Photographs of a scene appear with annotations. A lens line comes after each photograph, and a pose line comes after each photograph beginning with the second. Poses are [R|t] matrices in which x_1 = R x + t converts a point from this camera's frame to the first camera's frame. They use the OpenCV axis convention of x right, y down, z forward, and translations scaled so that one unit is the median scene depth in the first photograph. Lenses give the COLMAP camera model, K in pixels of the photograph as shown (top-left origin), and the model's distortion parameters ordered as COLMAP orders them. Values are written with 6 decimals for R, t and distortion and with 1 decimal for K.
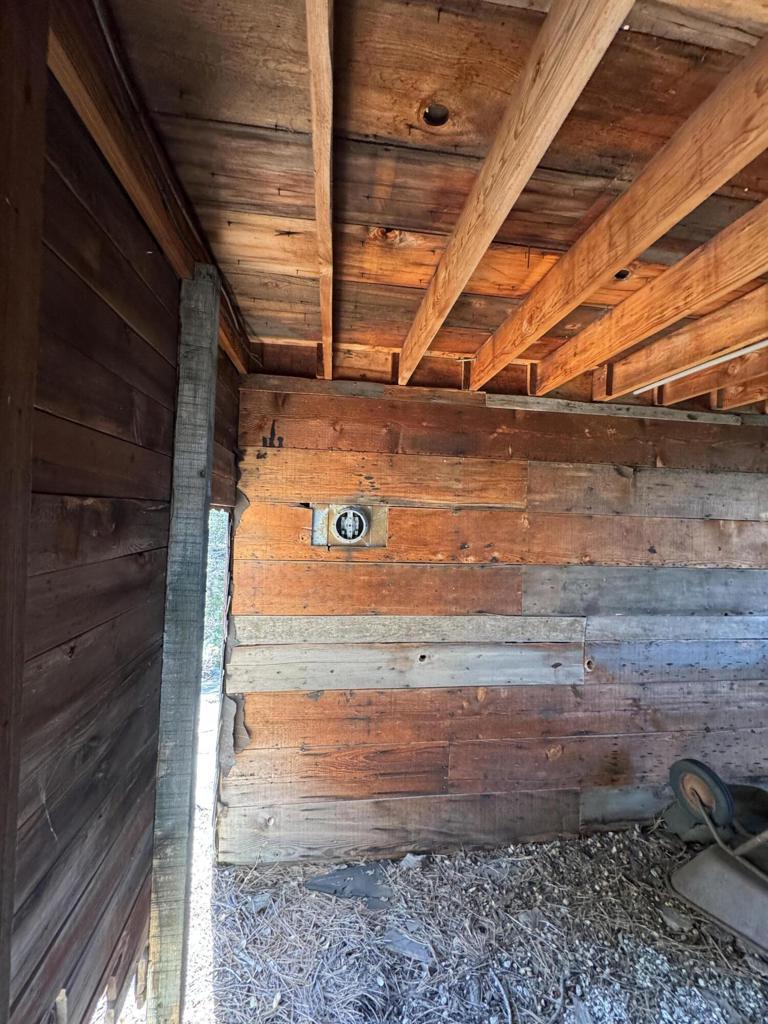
lens RADIAL K [[408.6, 0, 381.6], [0, 408.6, 511.0], [0, 0, 1]] dist [-0.003443, 0.000353]
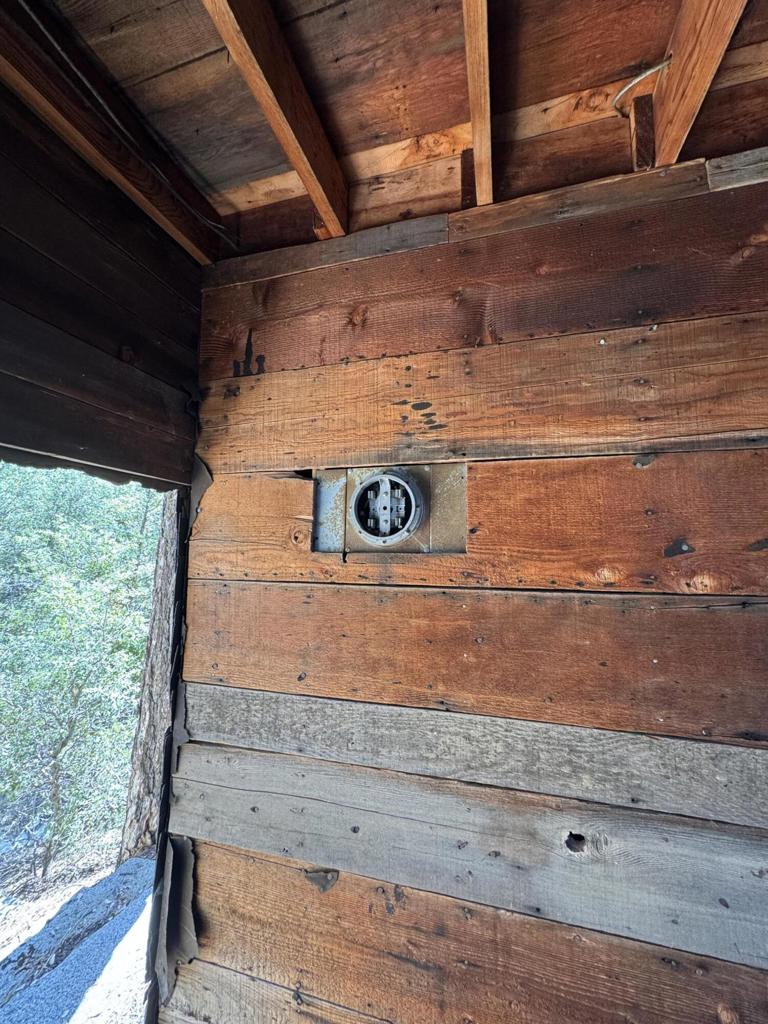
lens RADIAL K [[408.6, 0, 387.9], [0, 408.6, 510.3], [0, 0, 1]] dist [-0.003443, 0.000353]
pose [[0.914098, -0.065465, -0.400174, 0.112652], [0.029736, 0.995047, -0.094856, 0.081321], [0.404401, 0.074808, 0.911517, 0.557299]]
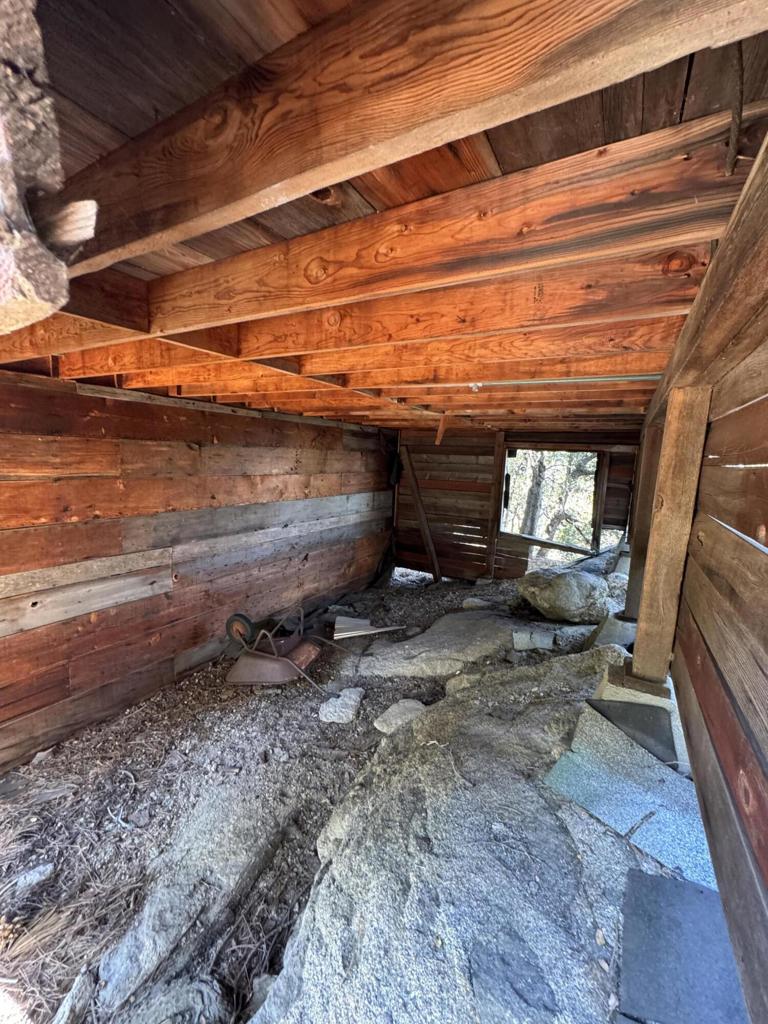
lens RADIAL K [[408.6, 0, 387.2], [0, 408.6, 510.5], [0, 0, 1]] dist [-0.003443, 0.000353]
pose [[0.612753, -0.112568, 0.782216, -0.173078], [-0.033475, 0.985218, 0.168004, -0.153162], [-0.789565, -0.129129, 0.599927, -0.517743]]
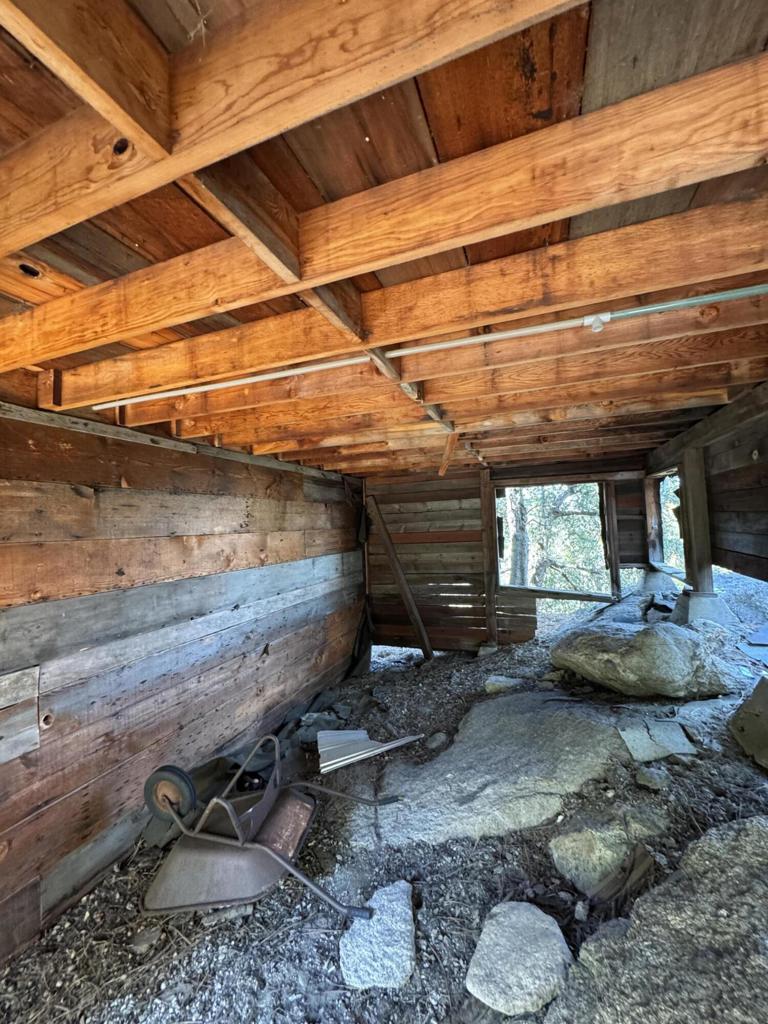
lens RADIAL K [[408.6, 0, 387.3], [0, 408.6, 511.2], [0, 0, 1]] dist [-0.003443, 0.000353]
pose [[0.471904, -0.021827, 0.881379, 0.116902], [0.041853, 0.999121, 0.002334, -0.028787], [-0.880656, 0.035787, 0.472403, -0.033558]]
